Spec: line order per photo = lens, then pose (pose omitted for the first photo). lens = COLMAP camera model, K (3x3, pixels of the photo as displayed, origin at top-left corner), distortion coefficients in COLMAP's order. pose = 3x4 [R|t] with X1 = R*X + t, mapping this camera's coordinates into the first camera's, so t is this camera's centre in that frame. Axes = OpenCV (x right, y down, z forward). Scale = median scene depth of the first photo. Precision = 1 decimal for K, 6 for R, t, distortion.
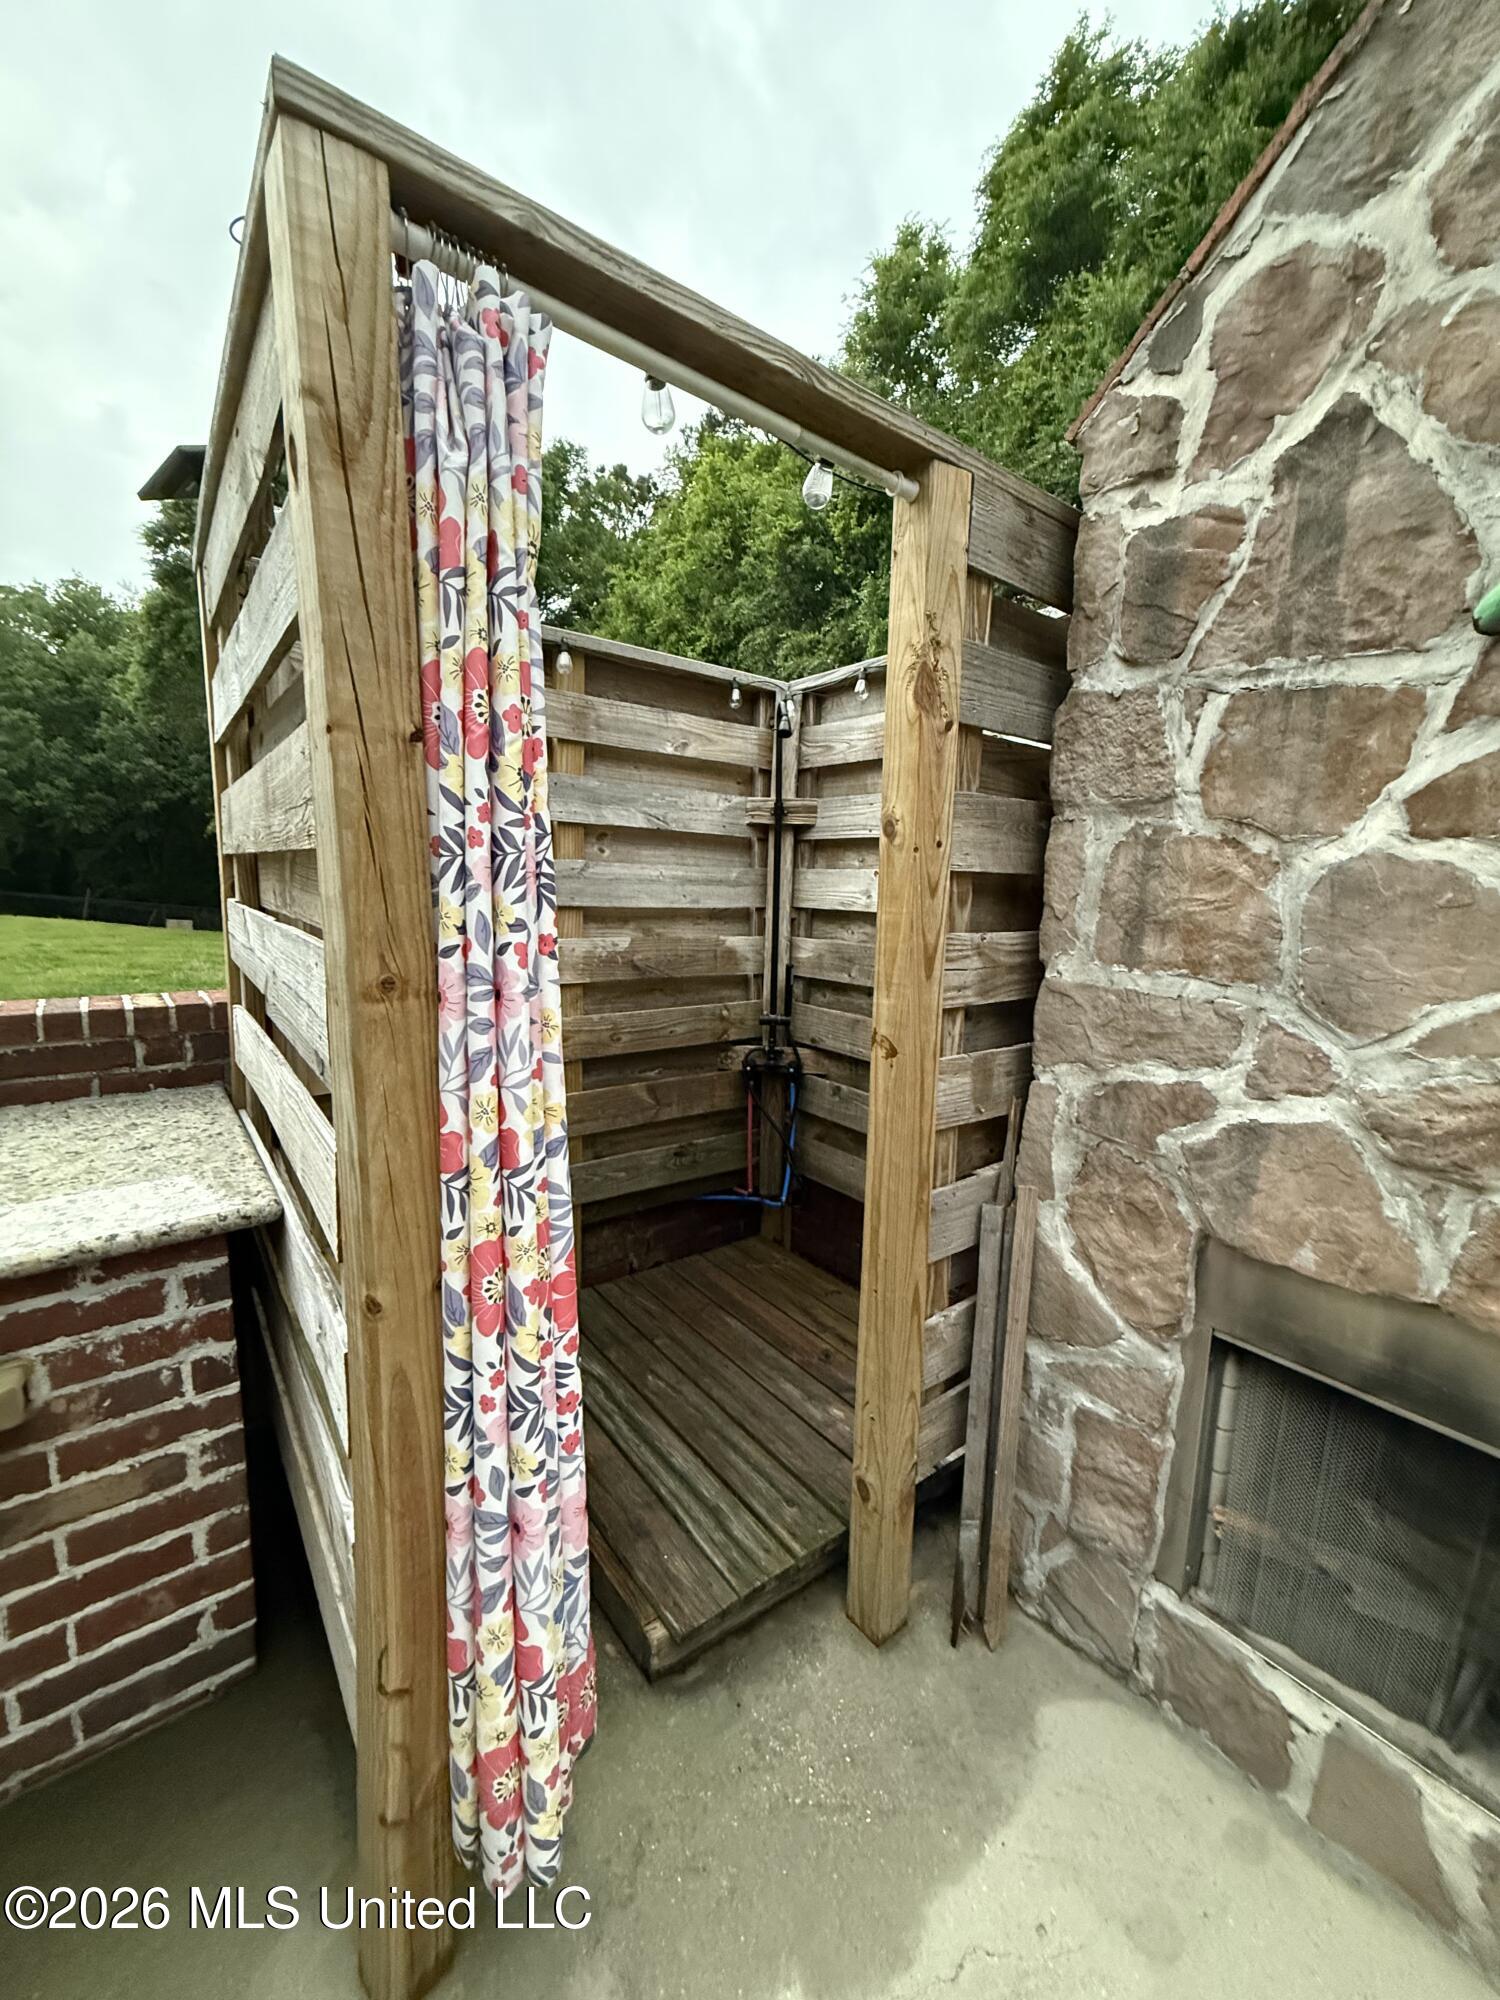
lens RADIAL K [[783.8, 0, 760.6], [0, 783.8, 994.6], [0, 0, 1]] dist [0.001039, -0.000517]
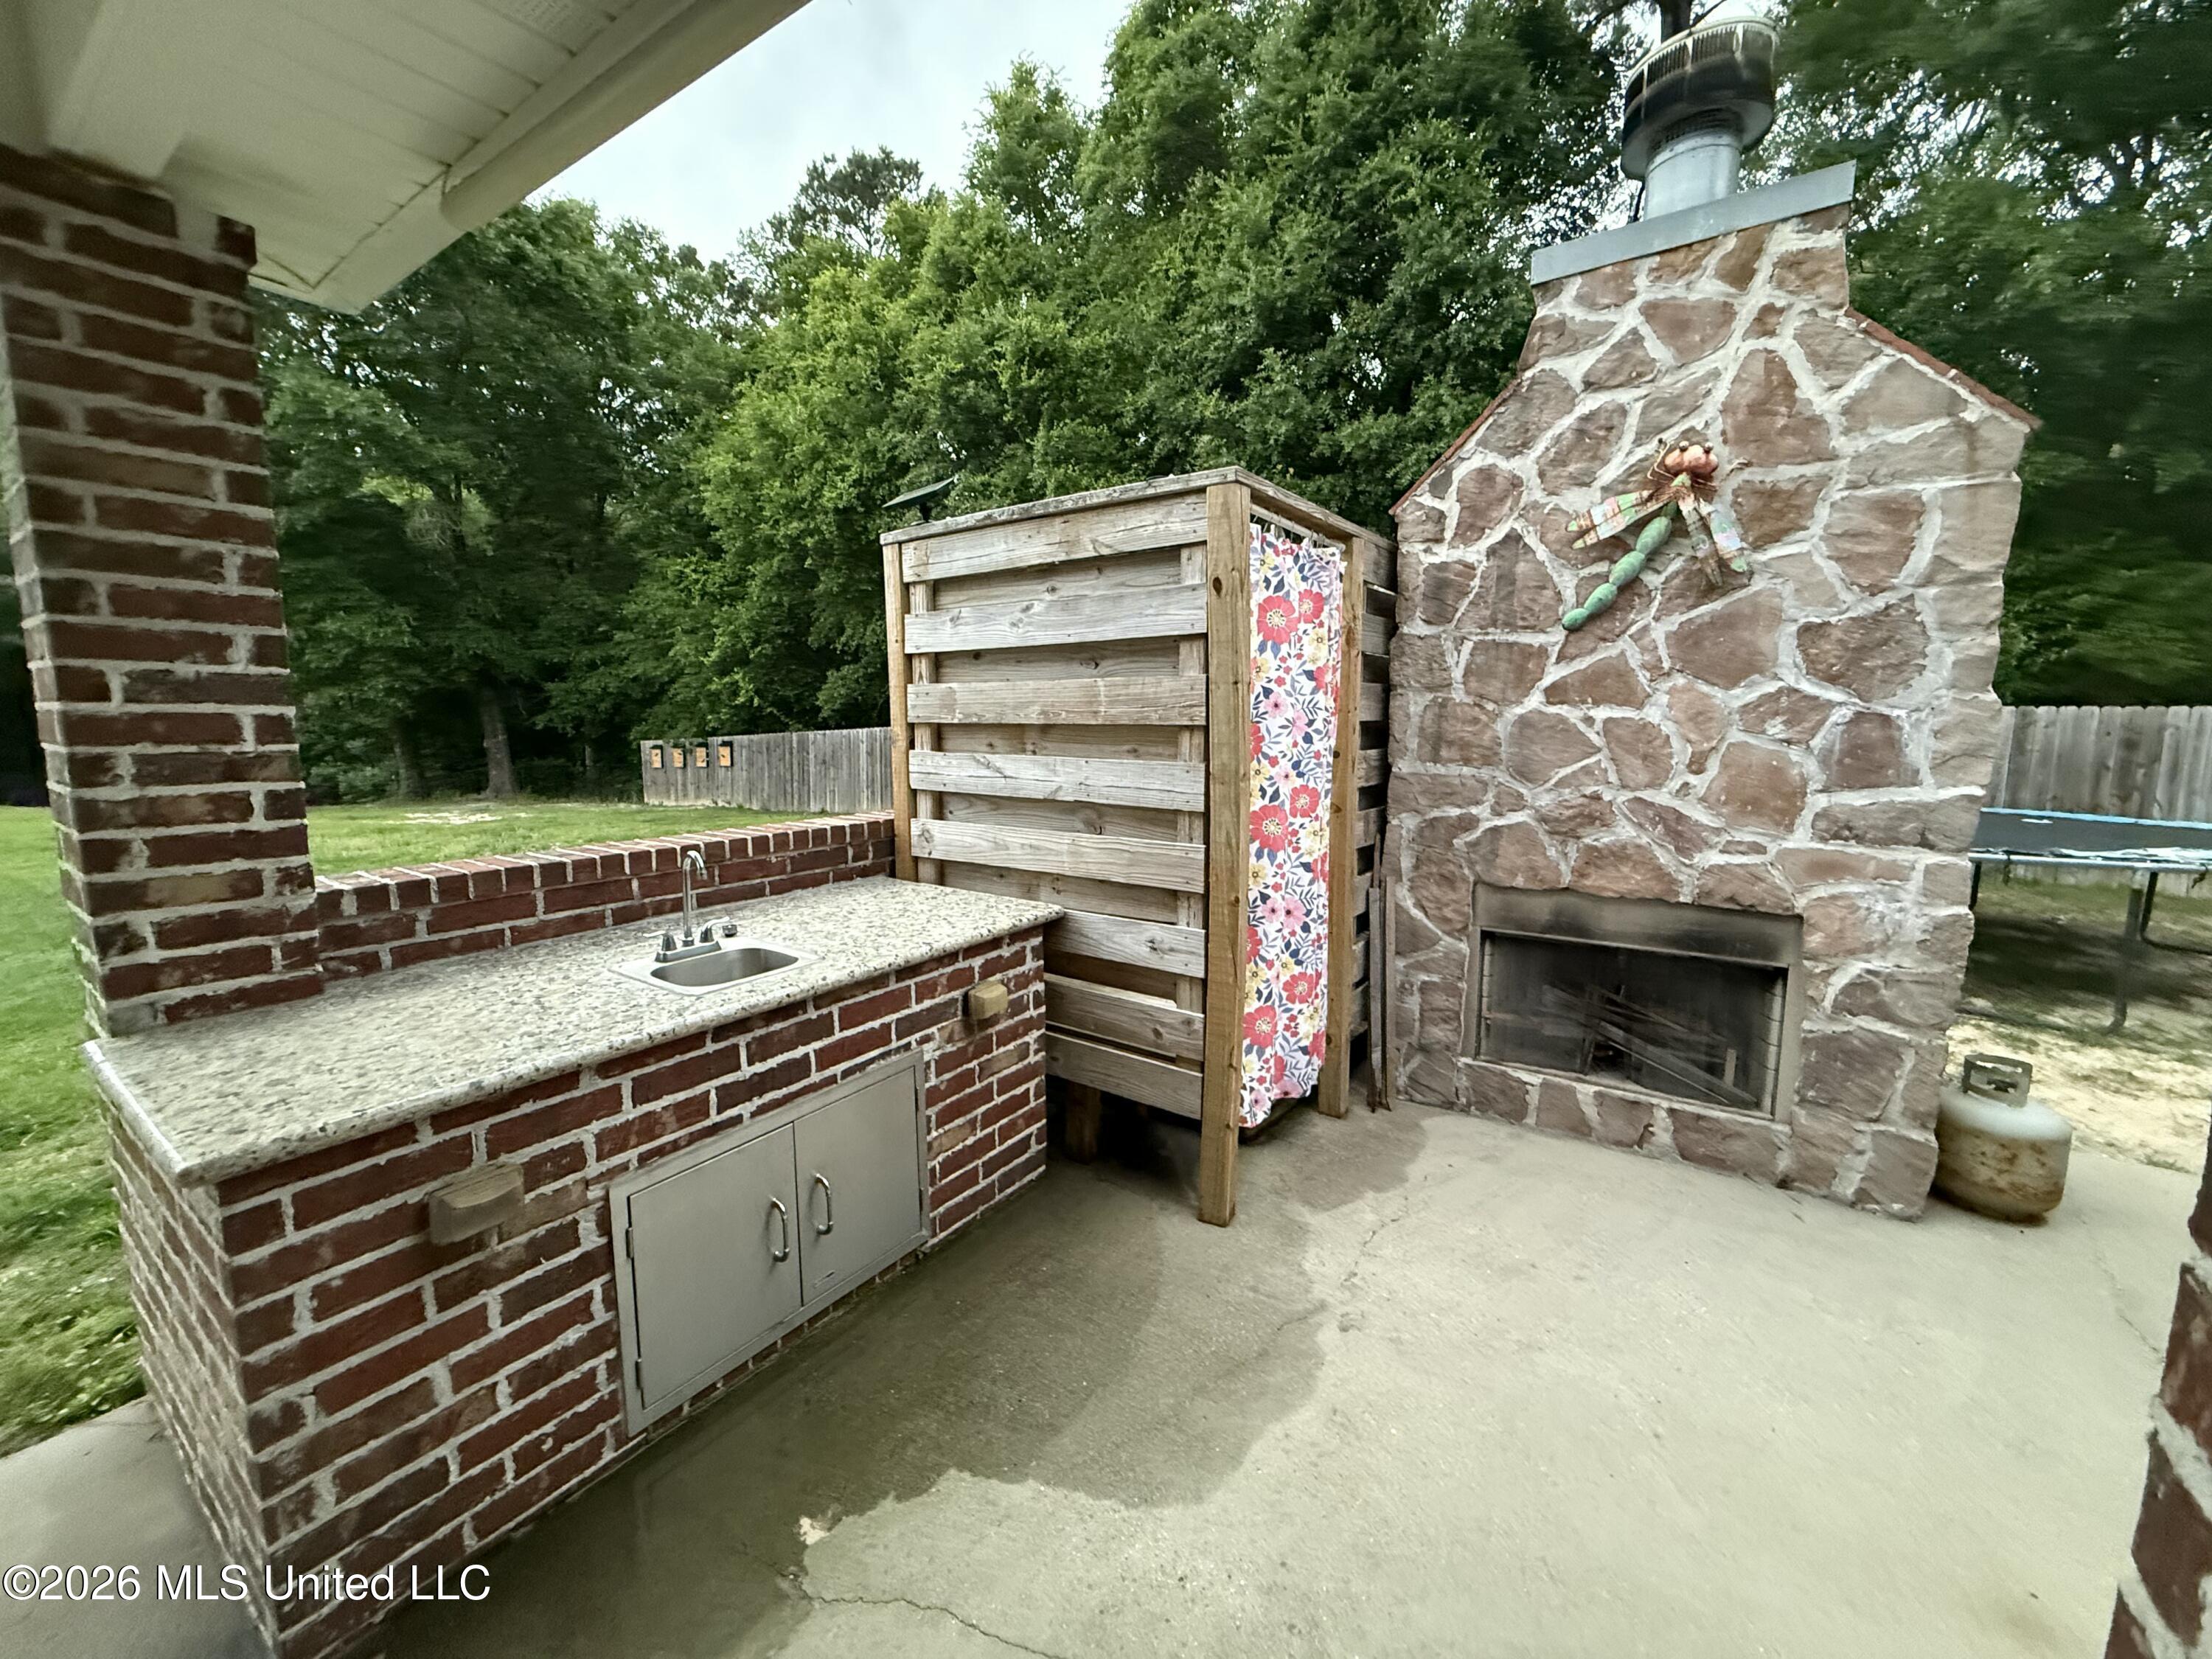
lens RADIAL K [[866.9, 0, 1106.0], [0, 866.9, 829.5], [0, 0, 1]] dist [0.001039, -0.000517]
pose [[0.959441, -0.066875, 0.273862, -1.075699], [0.069806, 0.997560, -0.000962, 0.087405], [-0.273129, 0.020040, 0.961769, -1.049527]]
